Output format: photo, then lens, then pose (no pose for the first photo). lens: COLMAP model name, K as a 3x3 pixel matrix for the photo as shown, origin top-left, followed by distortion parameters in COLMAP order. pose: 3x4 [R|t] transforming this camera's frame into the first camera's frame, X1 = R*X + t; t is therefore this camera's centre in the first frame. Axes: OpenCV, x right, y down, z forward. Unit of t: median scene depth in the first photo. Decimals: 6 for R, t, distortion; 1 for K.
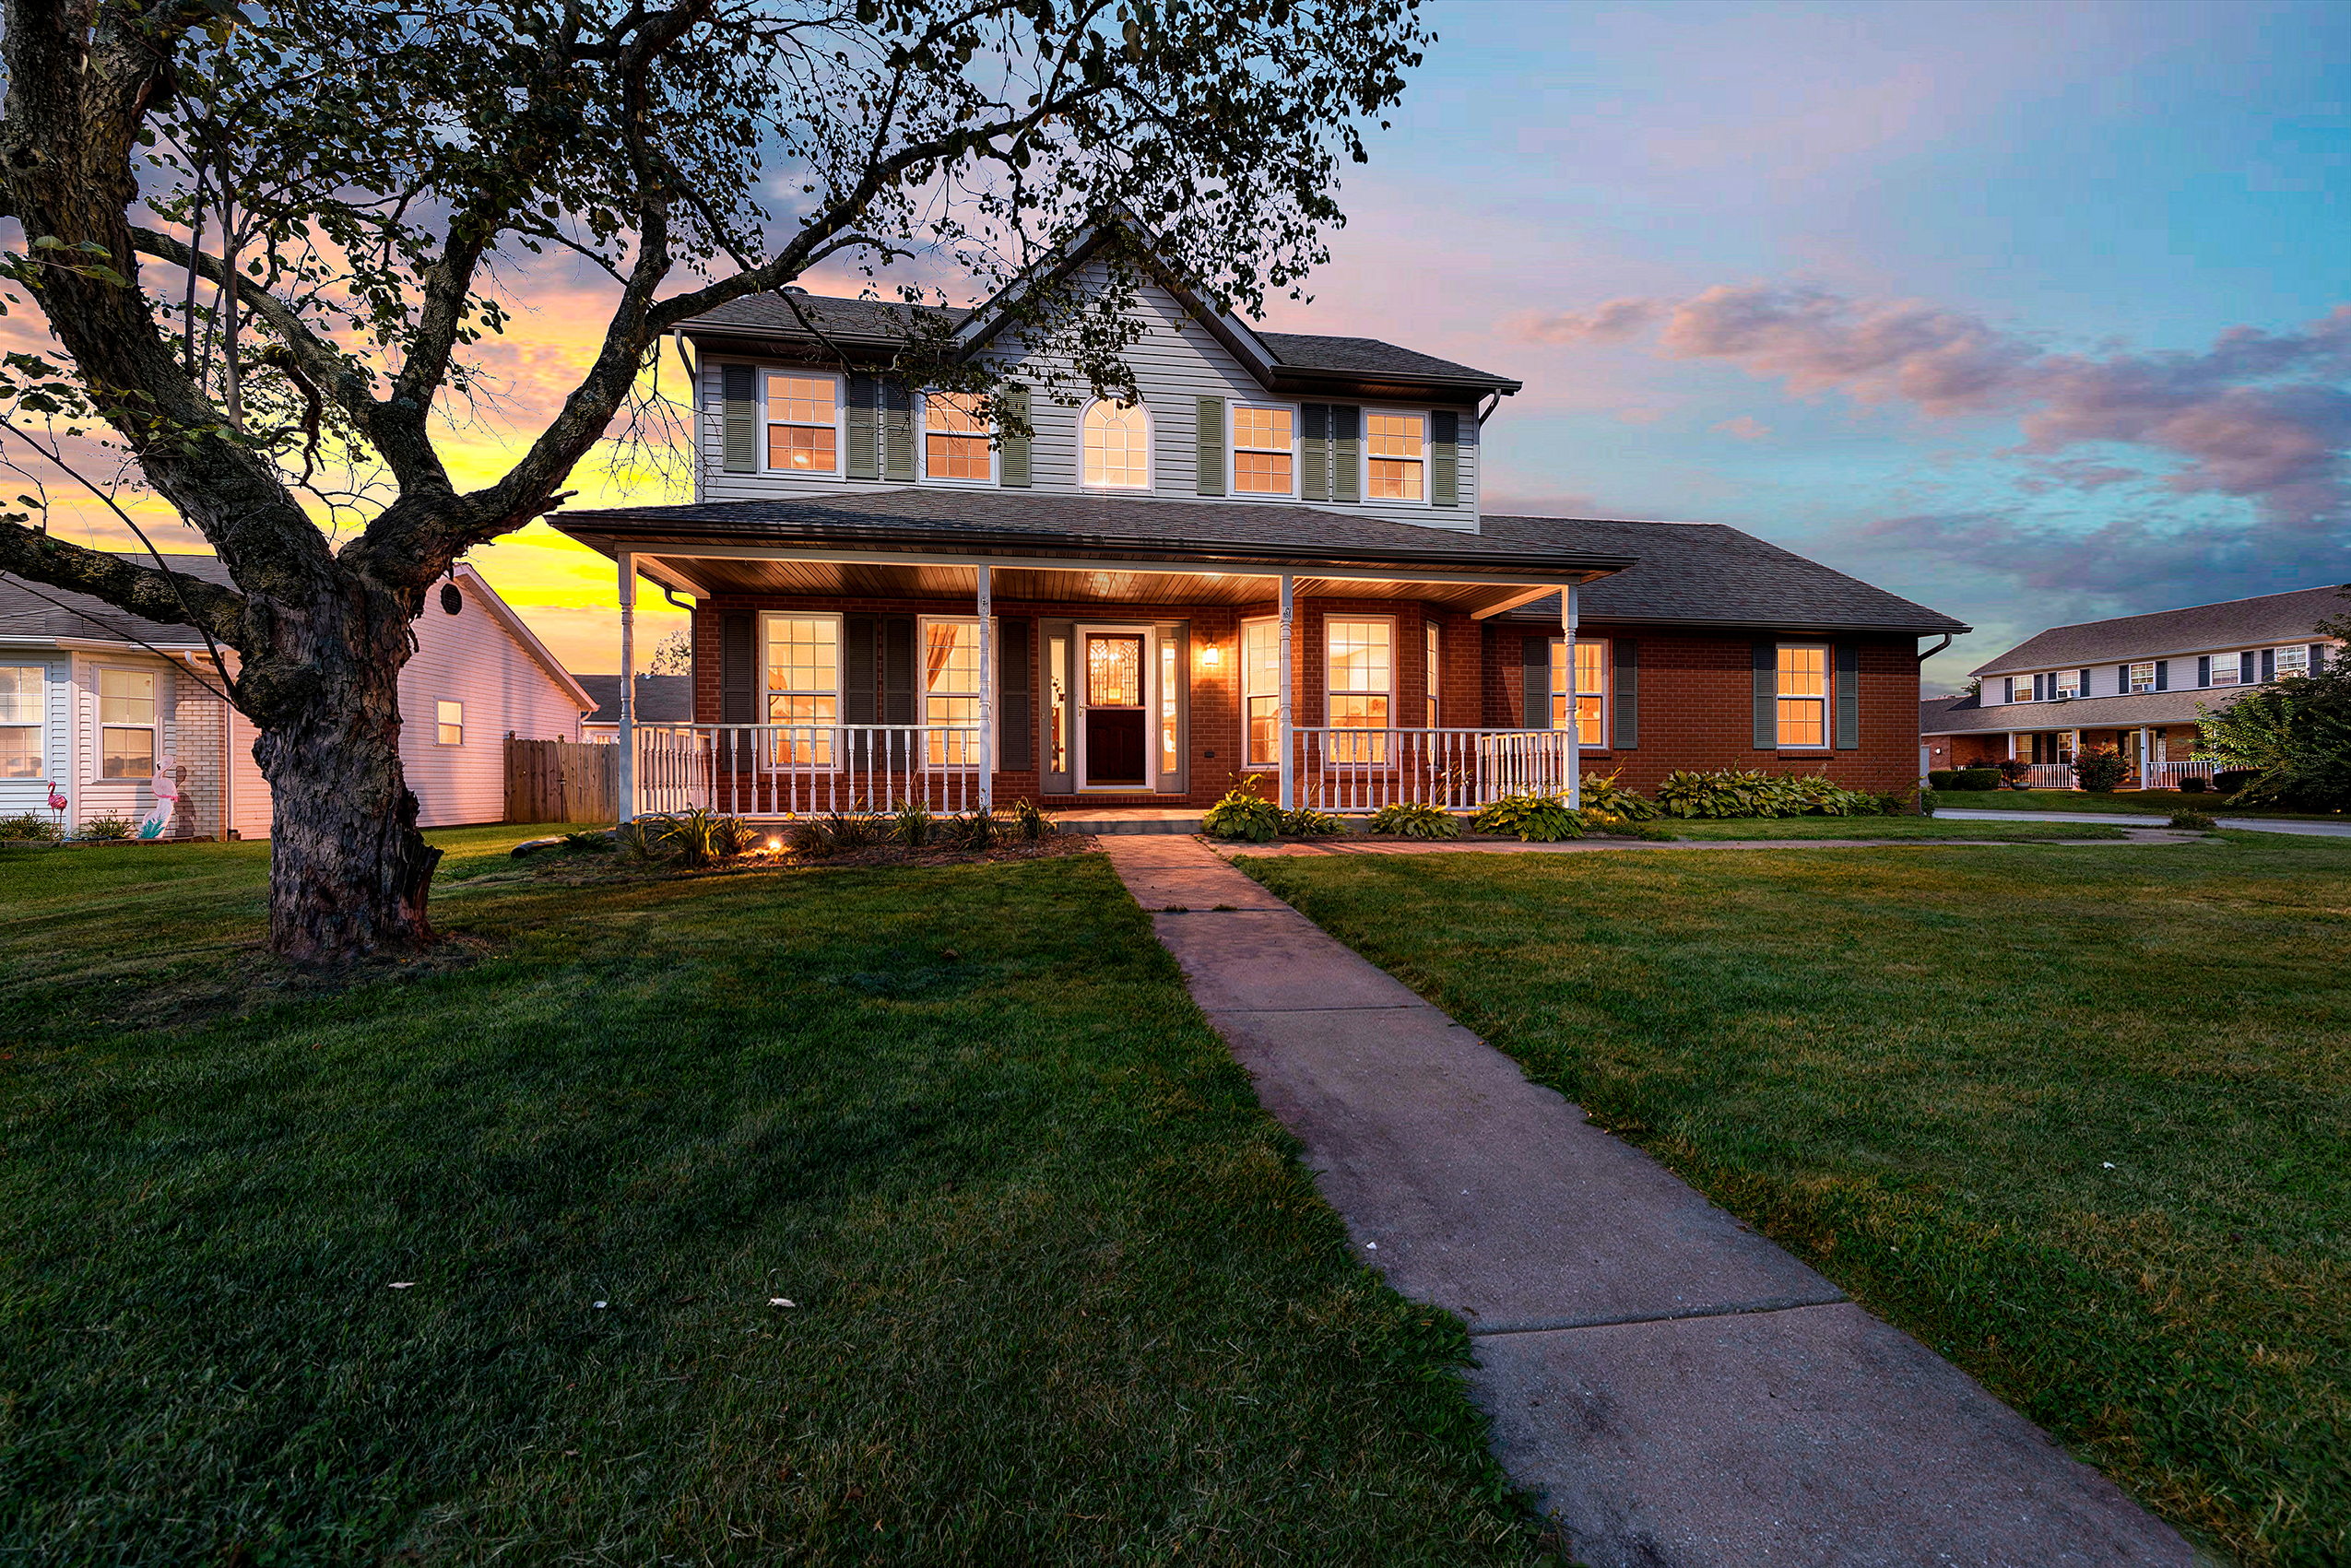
lens RADIAL K [[916.4, 0, 1184.7], [0, 916.4, 785.0], [0, 0, 1]] dist [-0.020387, -0.000188]
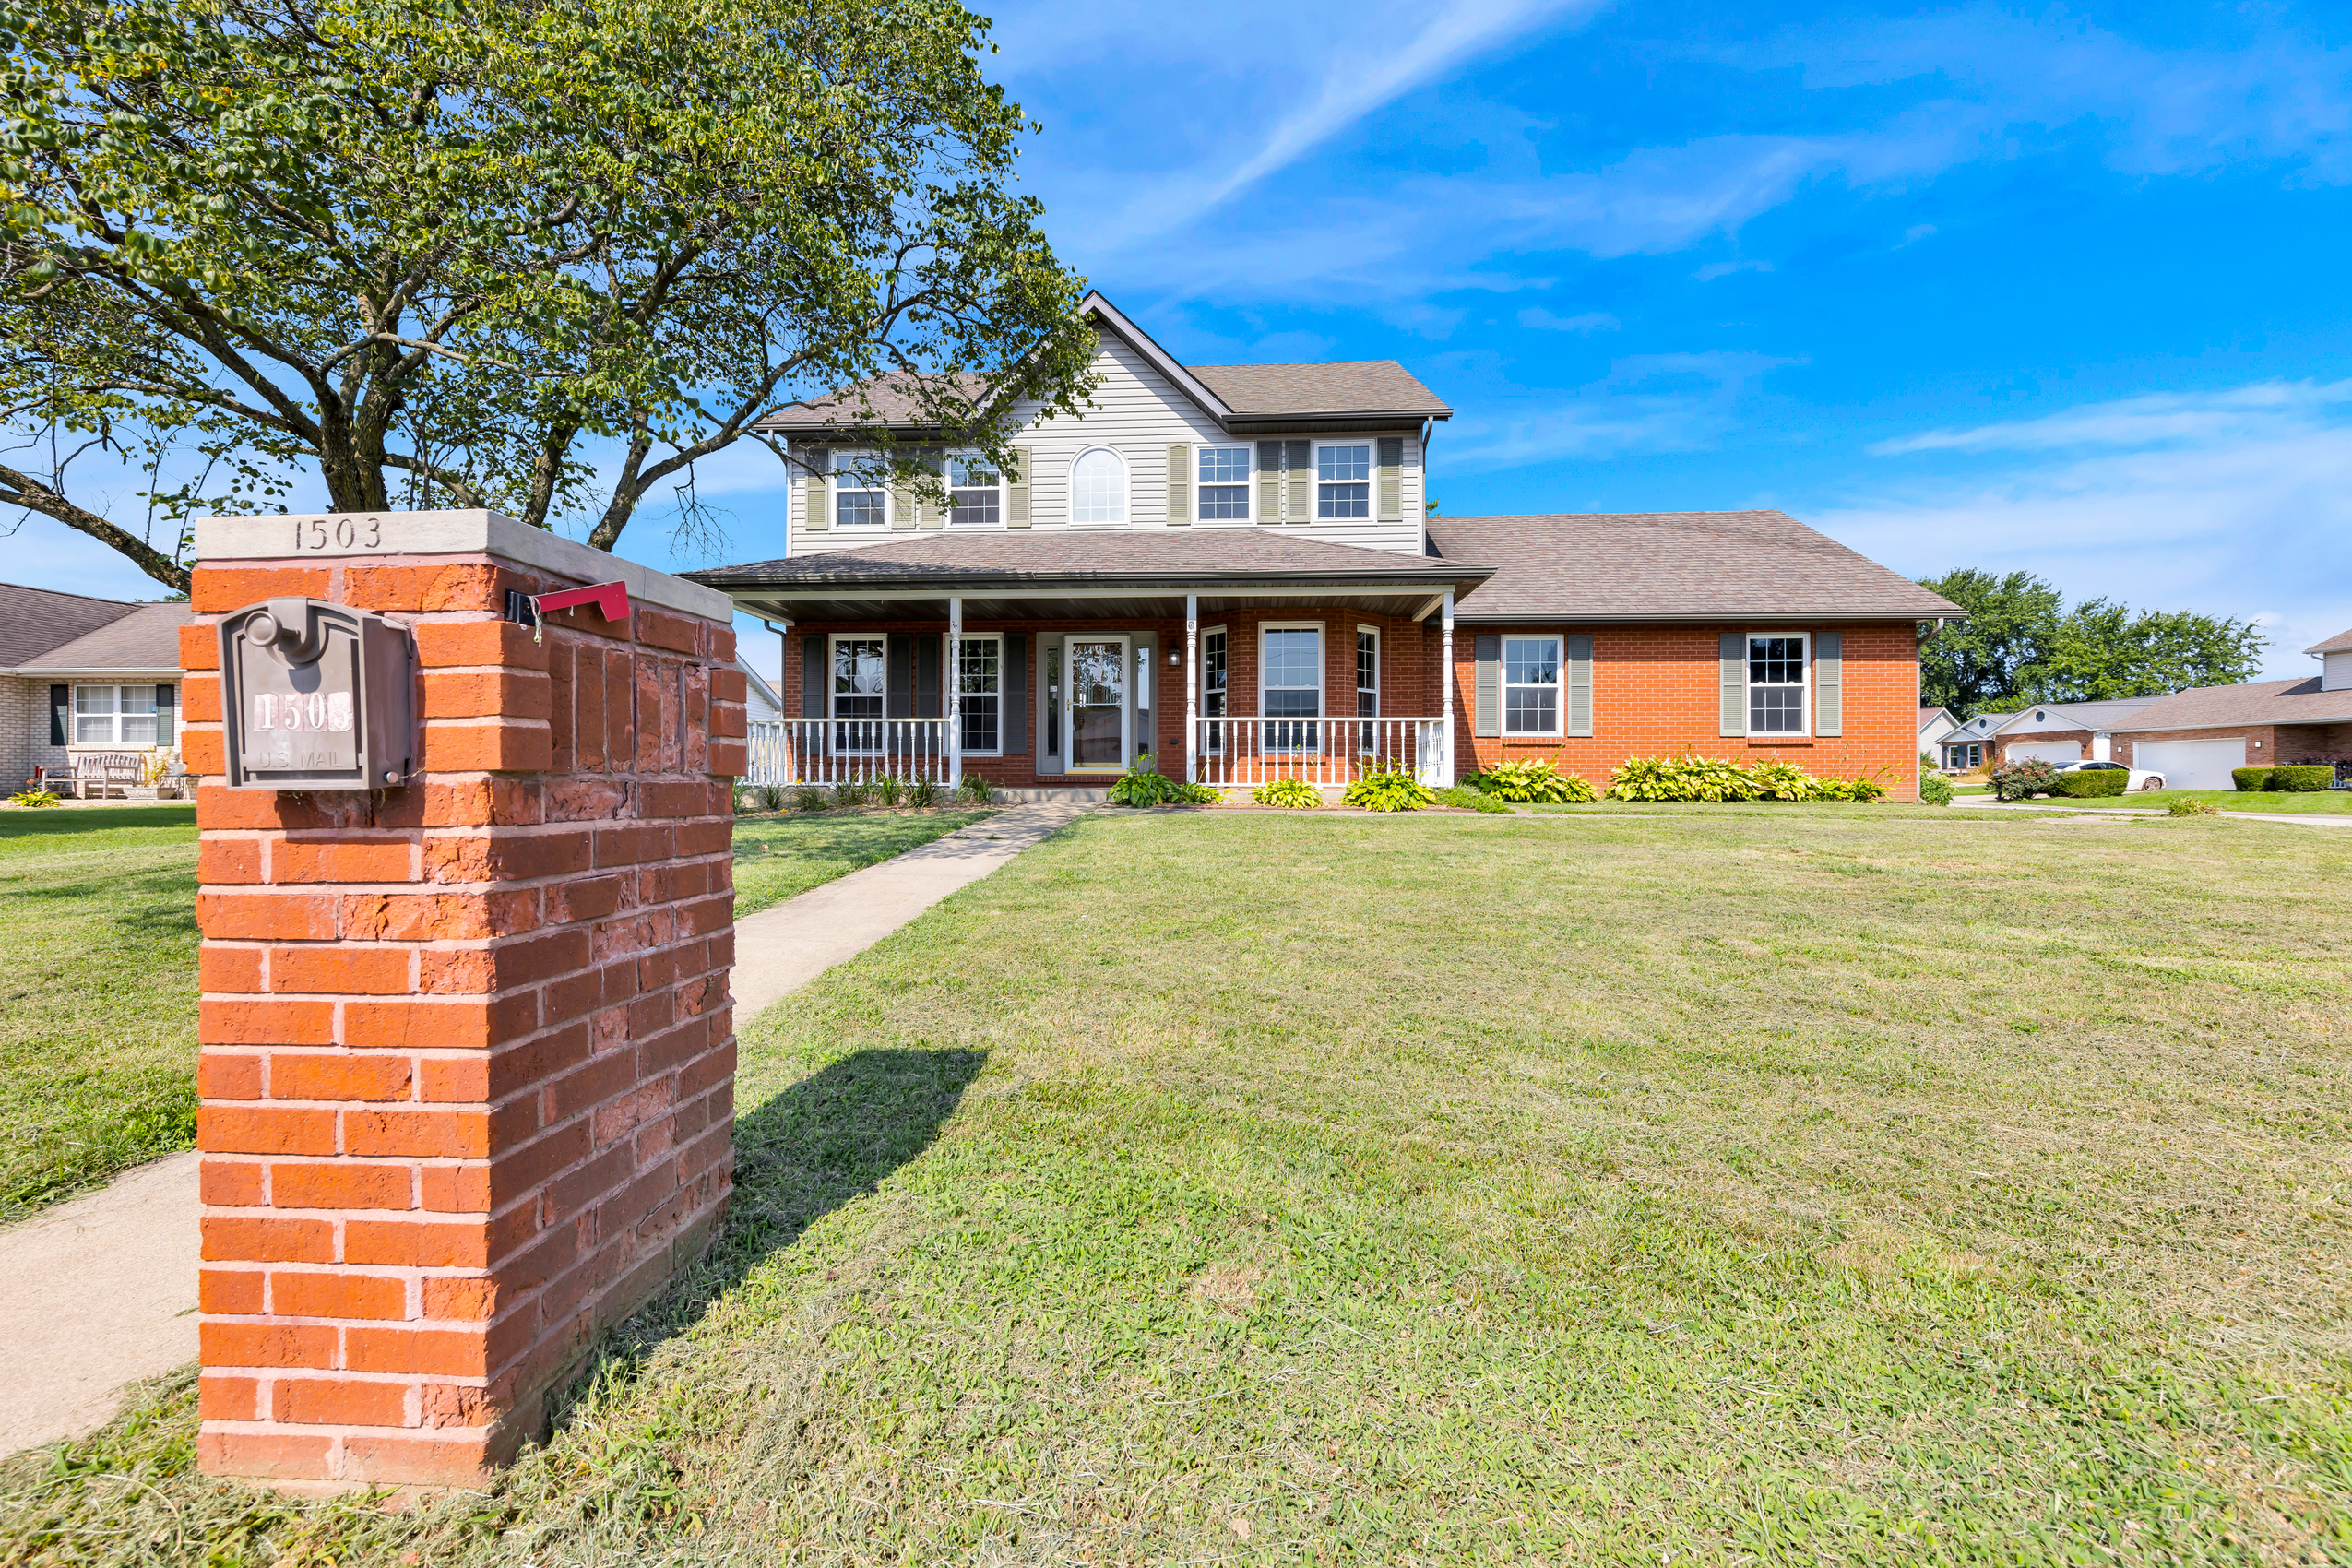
lens RADIAL K [[916.8, 0, 1190.0], [0, 916.8, 788.9], [0, 0, 1]] dist [-0.020387, -0.000188]
pose [[0.974837, 0.010209, -0.222683, 0.311261], [-0.008014, 0.999910, 0.010758, 0.016017], [0.222773, -0.008703, 0.974832, -0.172196]]
